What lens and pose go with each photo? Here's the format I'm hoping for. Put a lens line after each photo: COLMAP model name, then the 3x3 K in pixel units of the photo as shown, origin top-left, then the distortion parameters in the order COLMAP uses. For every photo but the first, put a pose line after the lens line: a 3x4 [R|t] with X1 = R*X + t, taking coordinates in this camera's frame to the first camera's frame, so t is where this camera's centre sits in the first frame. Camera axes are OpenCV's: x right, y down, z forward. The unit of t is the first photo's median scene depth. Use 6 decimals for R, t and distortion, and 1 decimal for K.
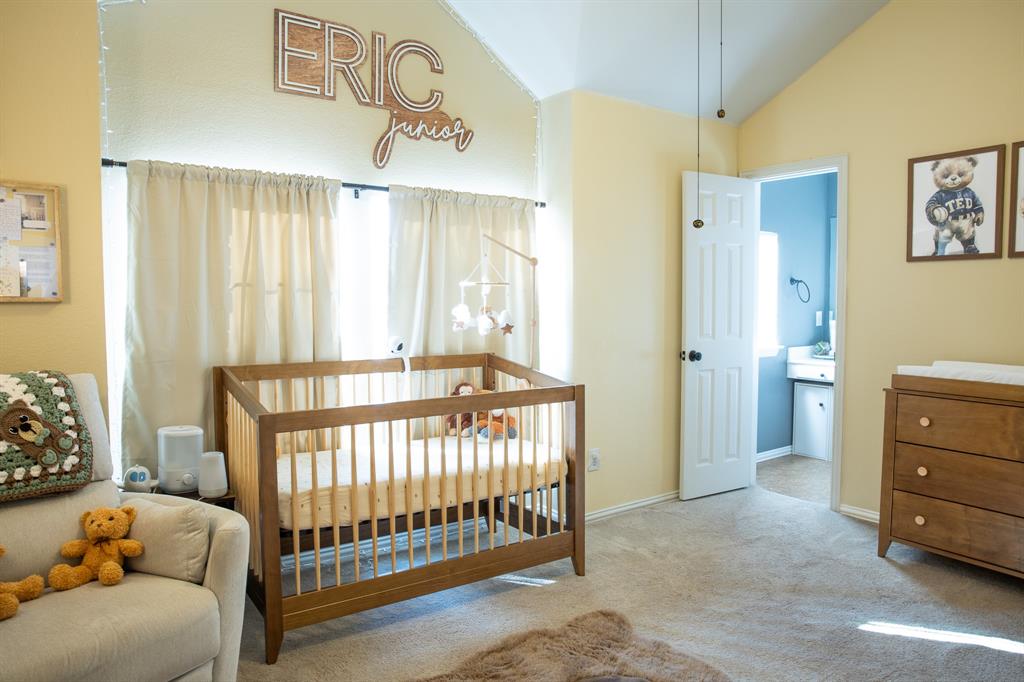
lens RADIAL K [[696.3, 0, 515.0], [0, 696.3, 343.3], [0, 0, 1]] dist [-0.094445, 0.041583]
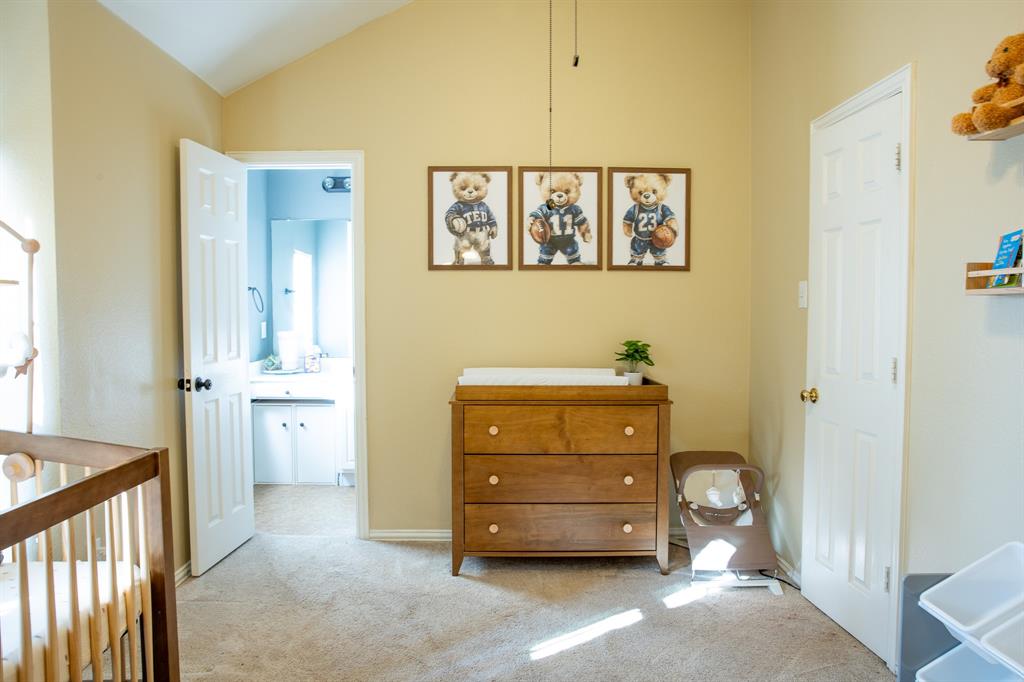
lens RADIAL K [[696.3, 0, 508.8], [0, 696.3, 338.6], [0, 0, 1]] dist [-0.094445, 0.041583]
pose [[0.553122, -0.035652, 0.832337, -0.215406], [0.051183, 0.998651, 0.008763, -0.025385], [-0.831527, 0.037755, 0.554200, 0.369826]]
